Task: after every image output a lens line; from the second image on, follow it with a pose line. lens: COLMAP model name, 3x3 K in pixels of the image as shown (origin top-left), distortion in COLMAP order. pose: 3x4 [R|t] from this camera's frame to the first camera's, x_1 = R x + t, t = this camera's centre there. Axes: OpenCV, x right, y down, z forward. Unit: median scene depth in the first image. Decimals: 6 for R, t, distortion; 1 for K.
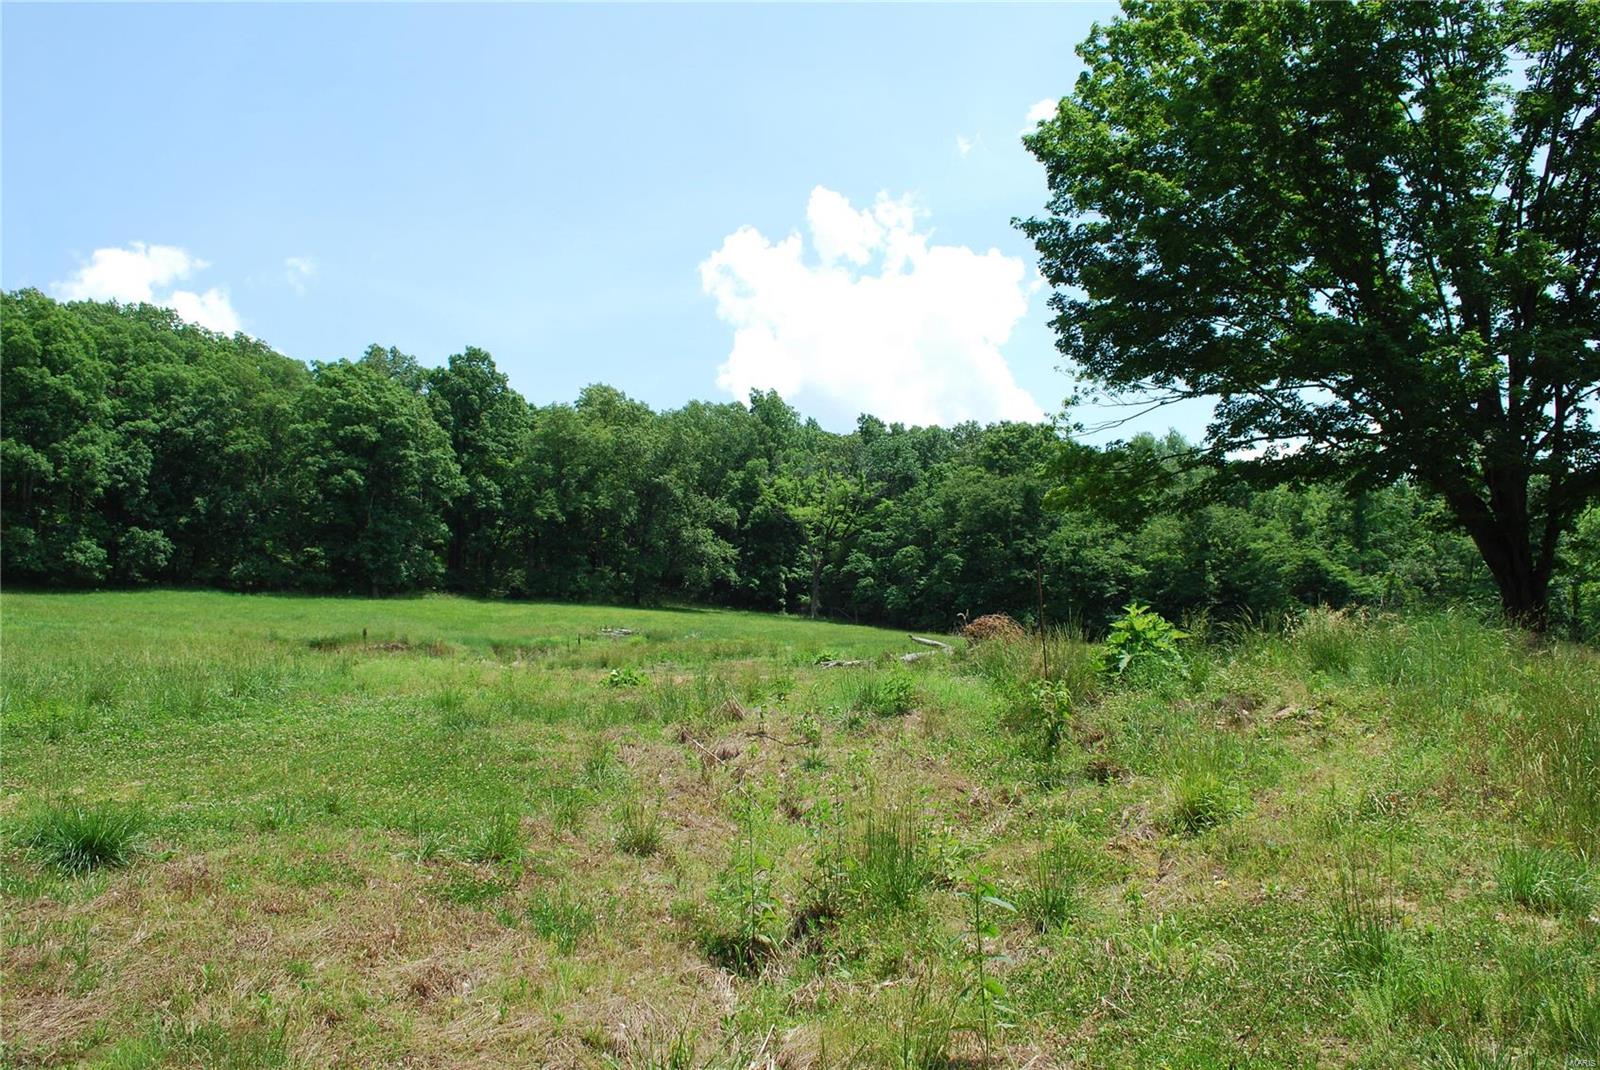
lens RADIAL K [[1258.7, 0, 809.5], [0, 1258.7, 528.6], [0, 0, 1]] dist [-0.091183, 0.013271]
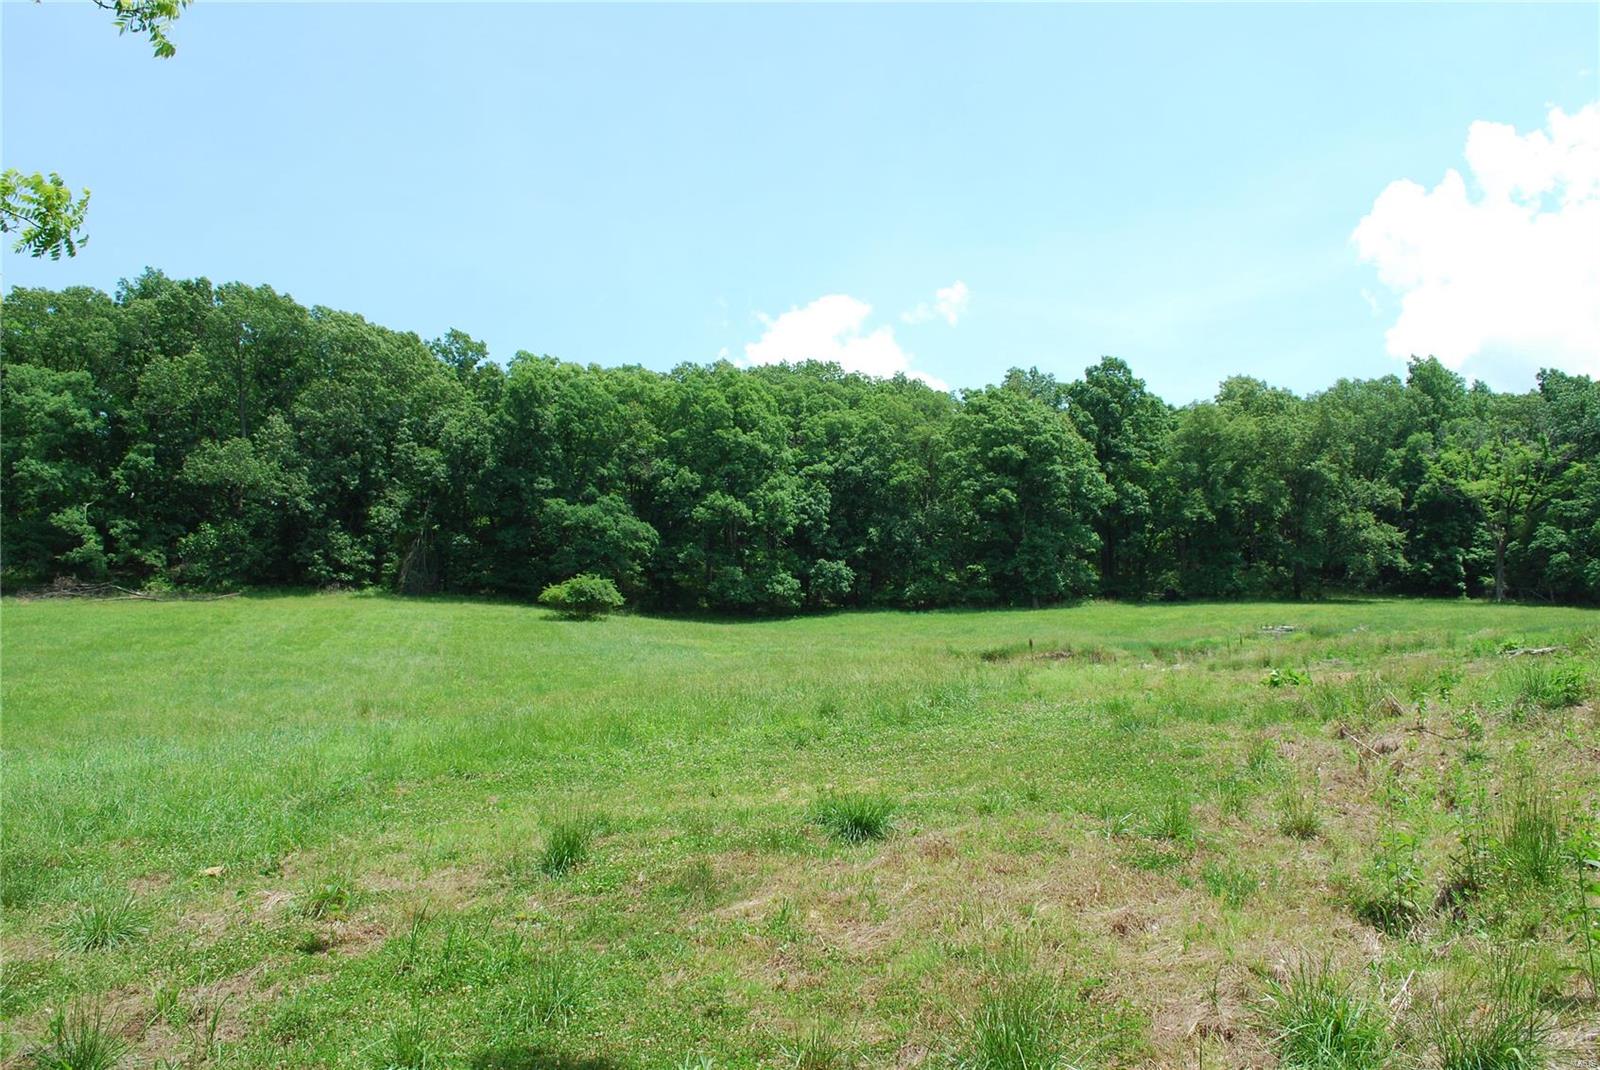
lens RADIAL K [[1257.9, 0, 809.4], [0, 1257.9, 527.5], [0, 0, 1]] dist [-0.089102, 0.013702]
pose [[0.870111, -0.084965, -0.485477, 0.003234], [0.083390, 0.996206, -0.024890, -0.001980], [0.485750, -0.018827, 0.873895, -0.013667]]
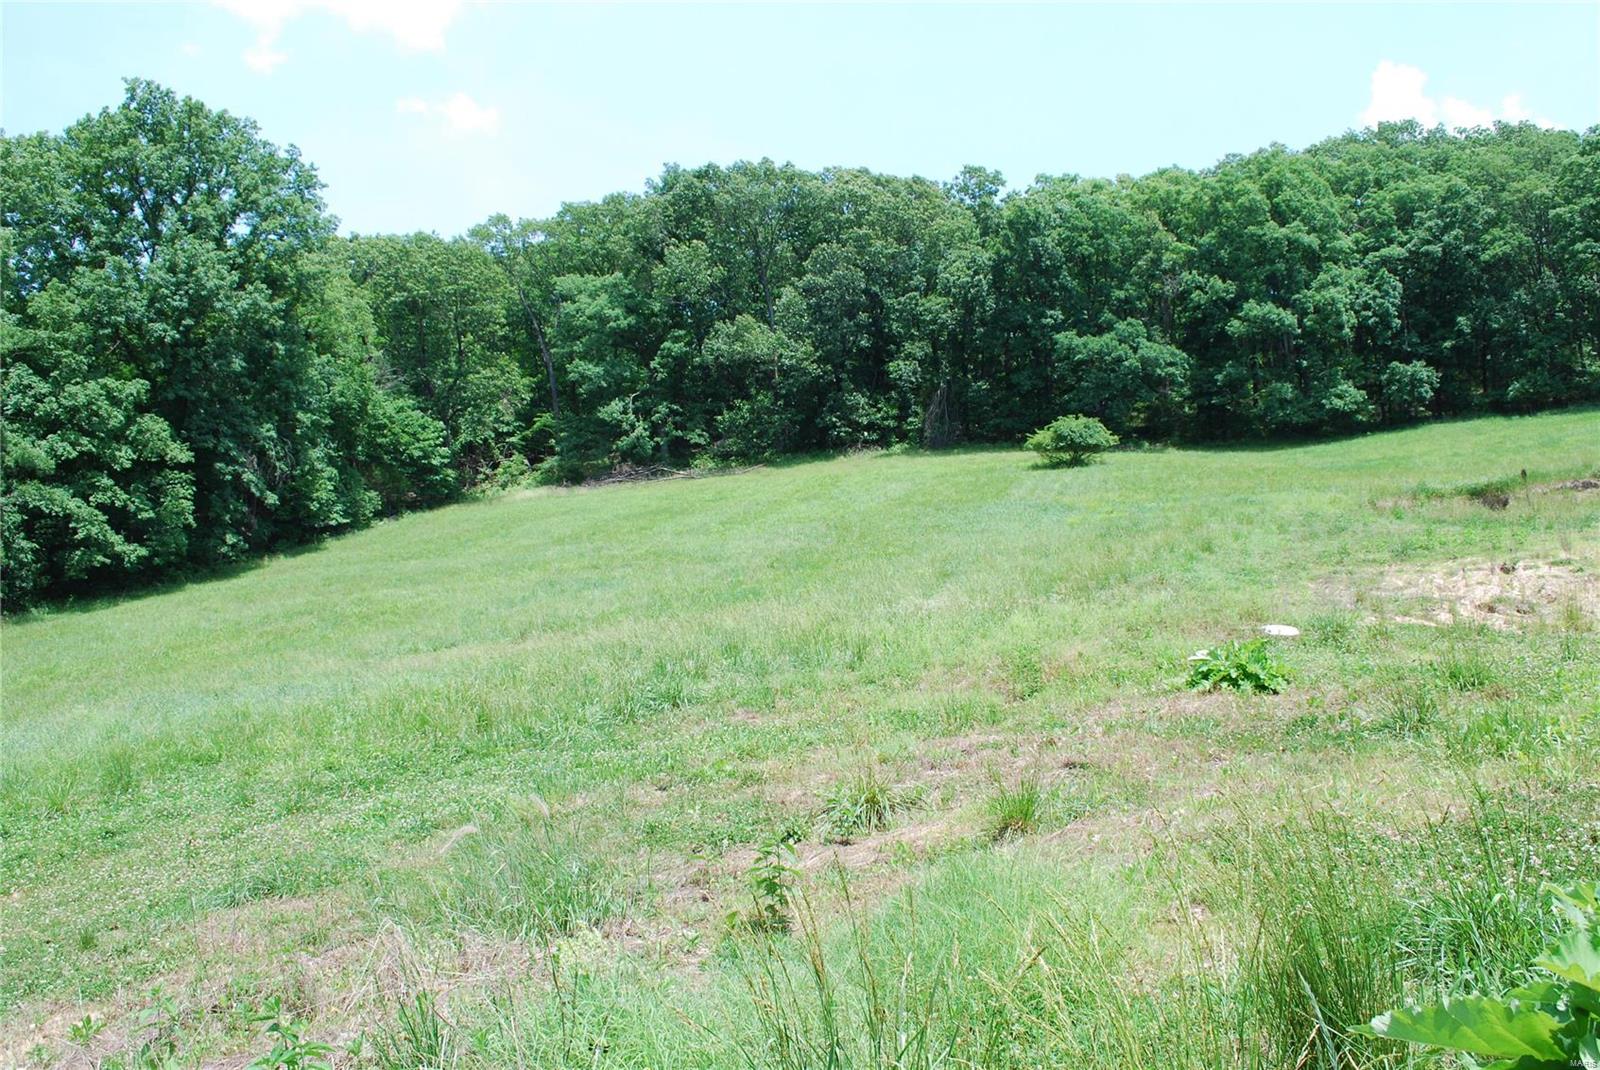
lens RADIAL K [[1257.9, 0, 806.5], [0, 1257.9, 525.4], [0, 0, 1]] dist [-0.089102, 0.013702]
pose [[0.483788, -0.053930, -0.873522, 0.046427], [0.181832, 0.982514, 0.040046, 0.001756], [0.856088, -0.178208, 0.485135, 0.123148]]
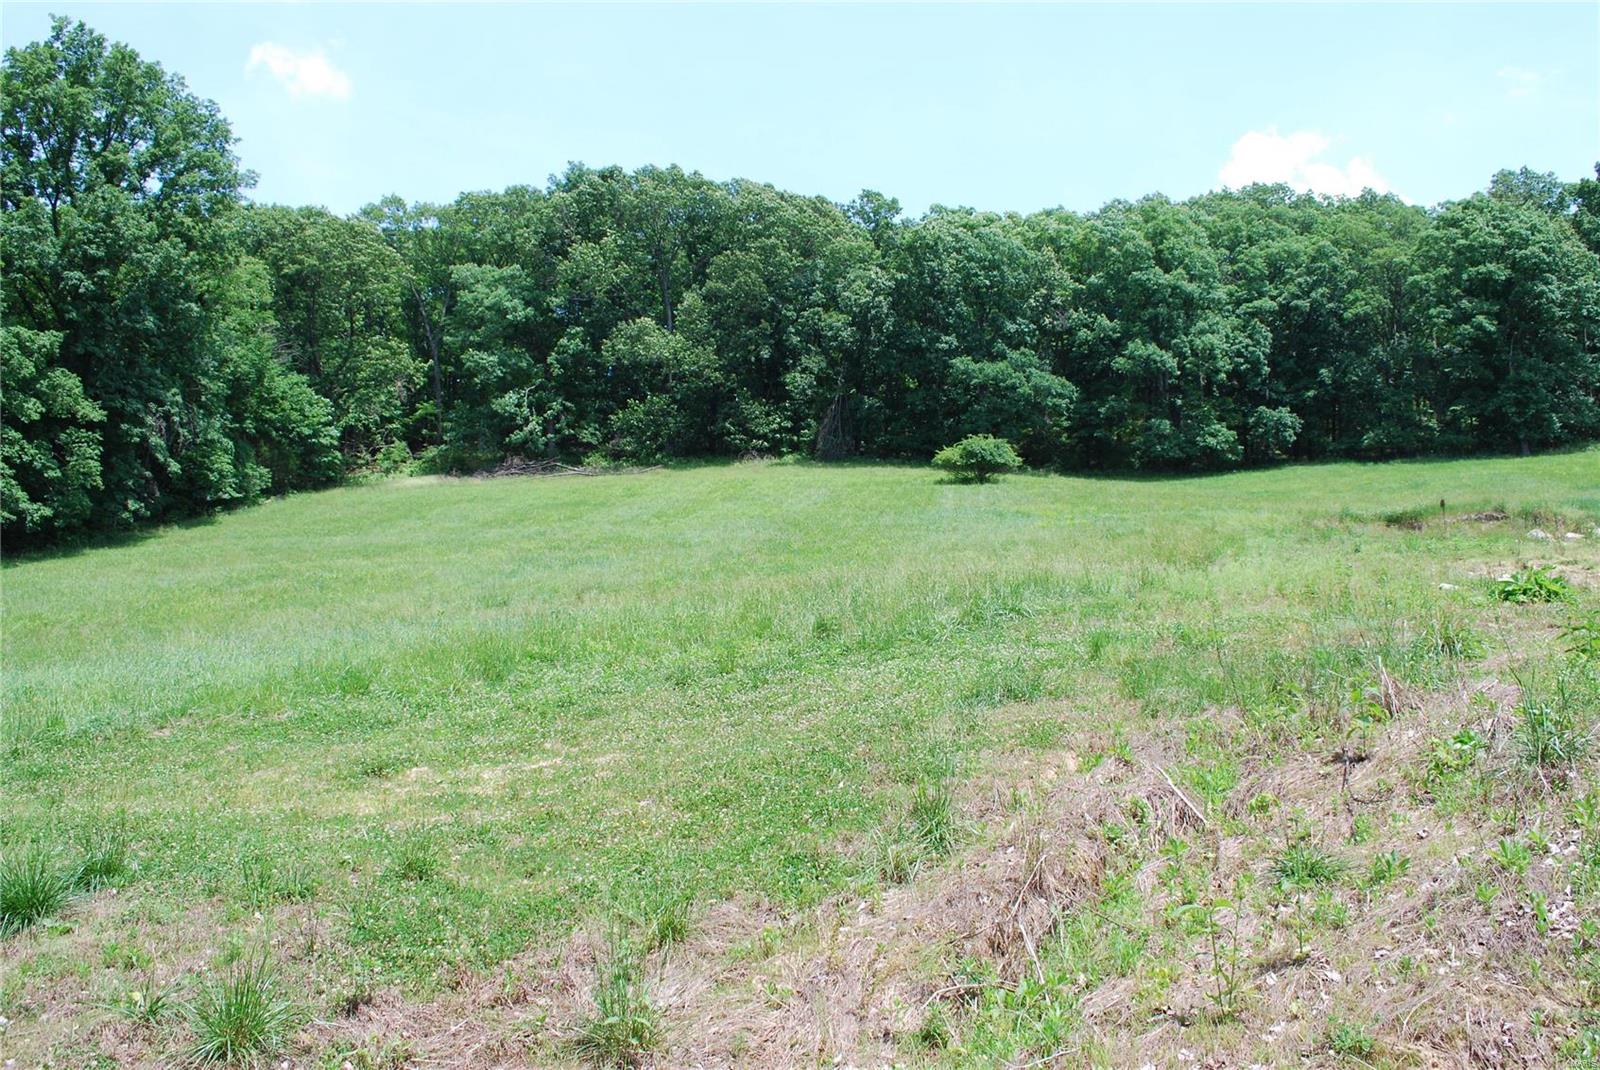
lens RADIAL K [[1257.9, 0, 807.7], [0, 1257.9, 529.3], [0, 0, 1]] dist [-0.089102, 0.013702]
pose [[0.609071, -0.034461, -0.792367, 0.027590], [0.121245, 0.991358, 0.050082, 0.002271], [0.783793, -0.126574, 0.607986, 0.065448]]
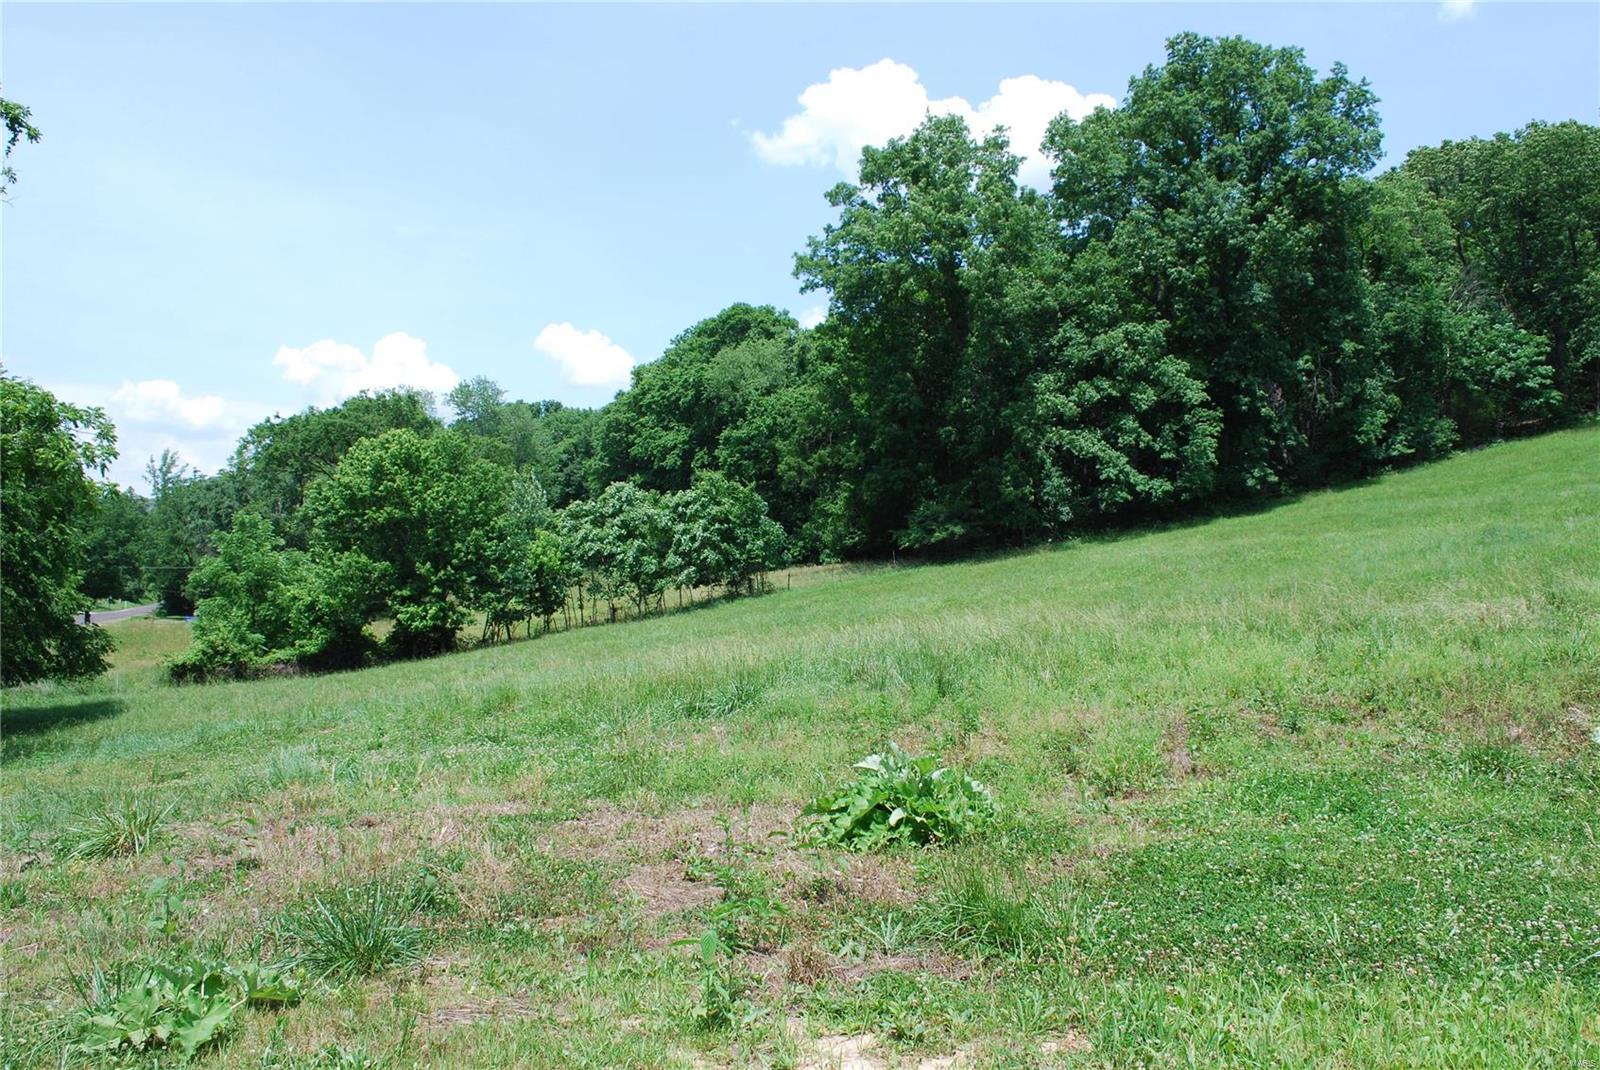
lens RADIAL K [[1257.9, 0, 802.7], [0, 1257.9, 523.4], [0, 0, 1]] dist [-0.089102, 0.013702]
pose [[-0.414551, 0.000454, -0.910026, 0.031601], [0.157734, 0.984900, -0.071362, 0.014527], [0.896252, -0.173125, -0.408362, 0.226665]]
